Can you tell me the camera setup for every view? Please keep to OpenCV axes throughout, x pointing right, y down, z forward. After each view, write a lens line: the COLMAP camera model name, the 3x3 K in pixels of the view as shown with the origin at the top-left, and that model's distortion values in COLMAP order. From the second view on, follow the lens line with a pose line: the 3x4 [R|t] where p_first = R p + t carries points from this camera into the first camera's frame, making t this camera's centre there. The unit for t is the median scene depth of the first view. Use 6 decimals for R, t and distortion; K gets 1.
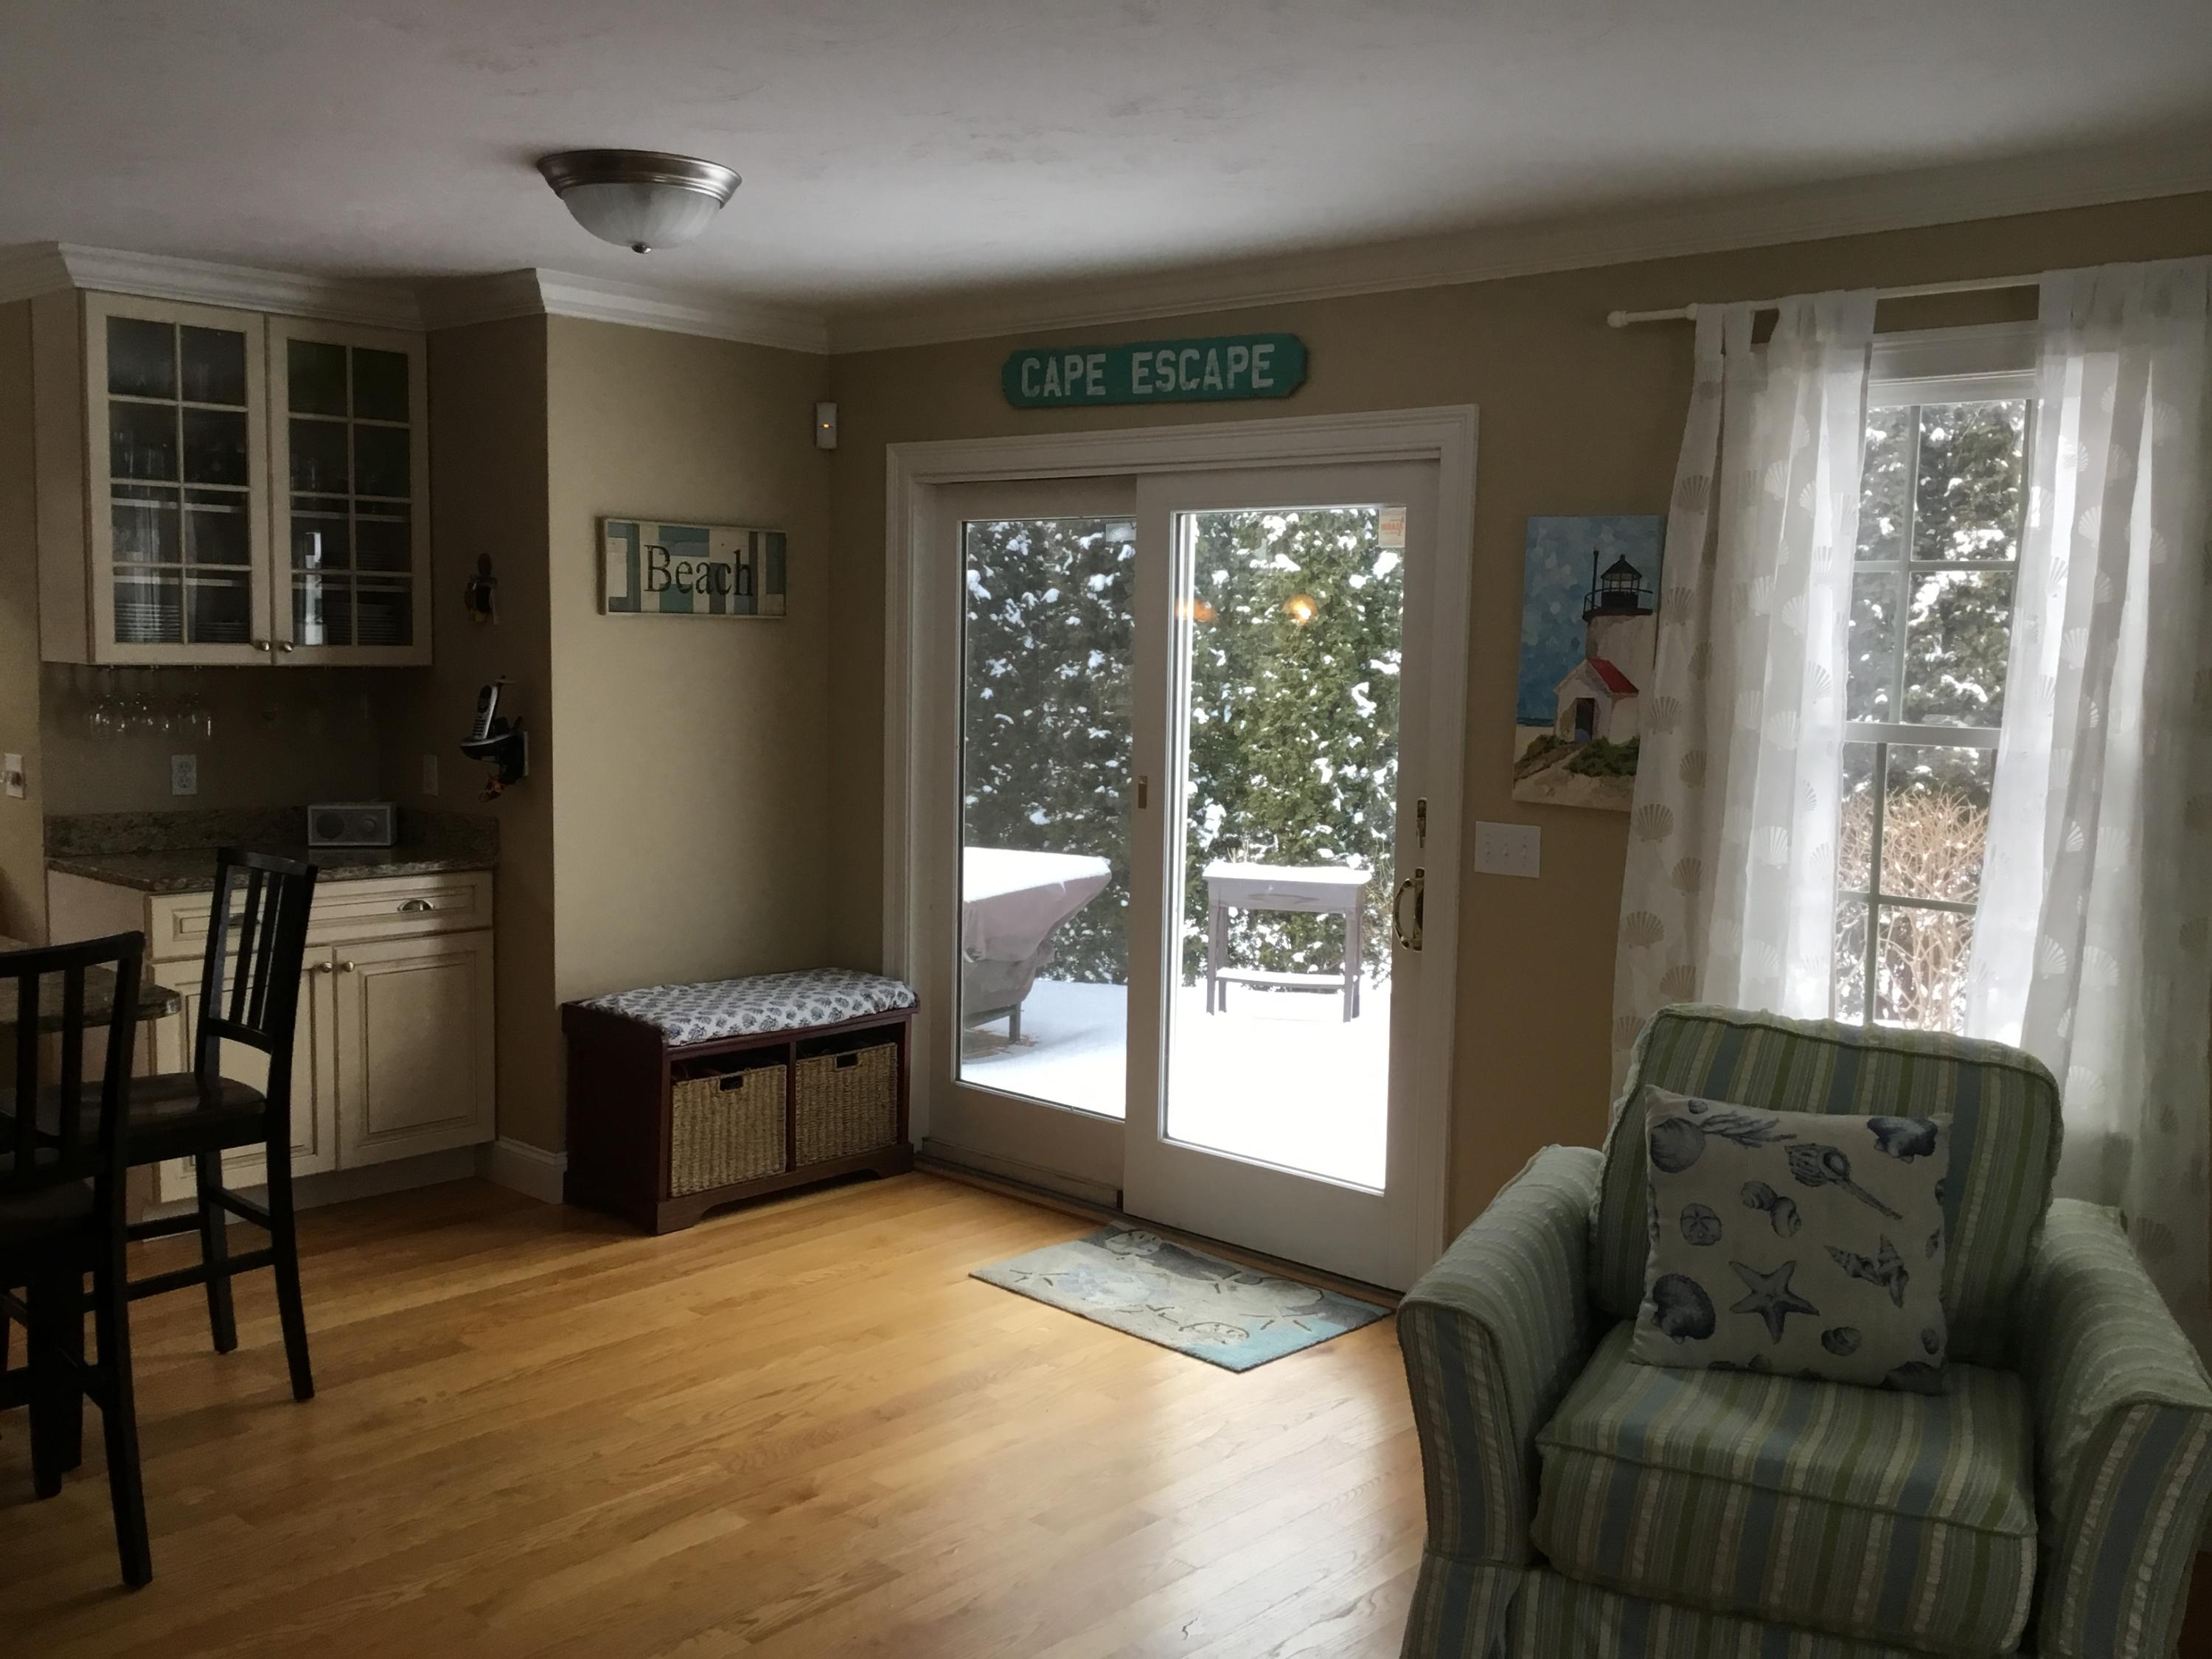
lens RADIAL K [[1989.3, 0, 1106.0], [0, 1989.3, 829.5], [0, 0, 1]] dist [0.117484, -0.285623]
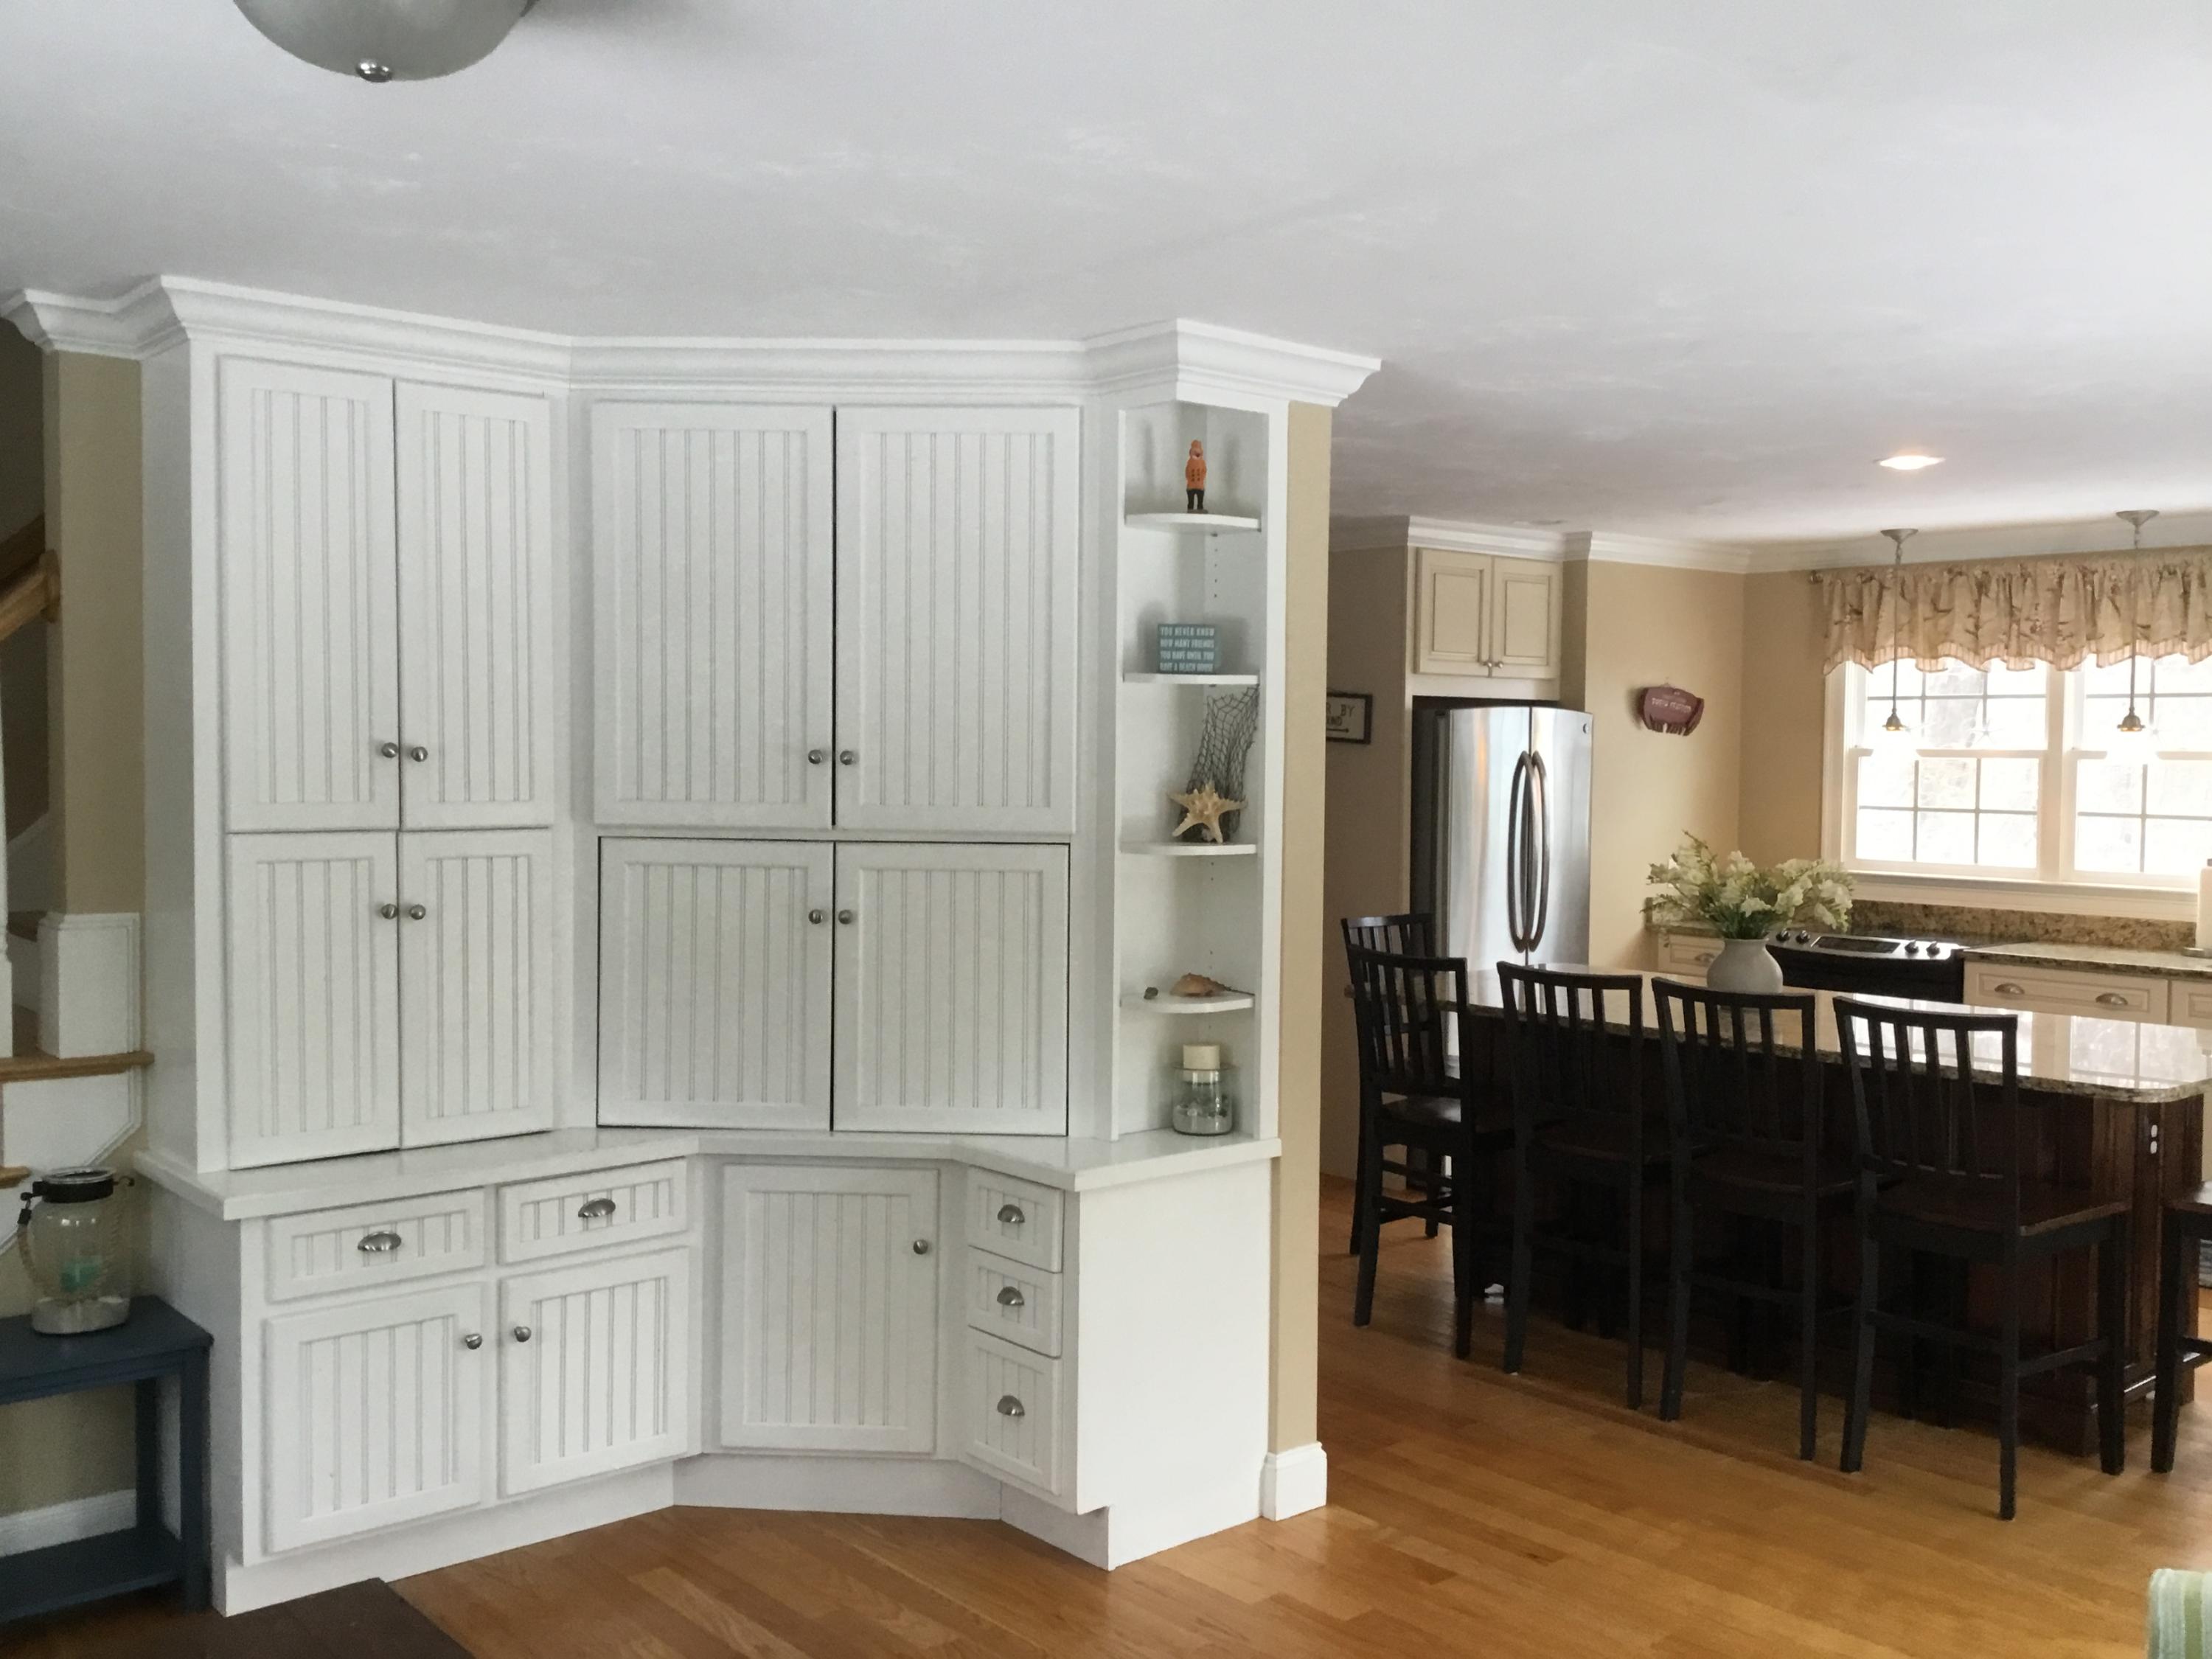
lens RADIAL K [[1999.5, 0, 1106.0], [0, 1999.5, 829.5], [0, 0, 1]] dist [0.142205, -0.288053]
pose [[-0.116229, 0.017481, -0.993069, 0.551578], [-0.111398, 0.993307, 0.030523, -0.025958], [0.986956, 0.114173, -0.113504, 0.324810]]
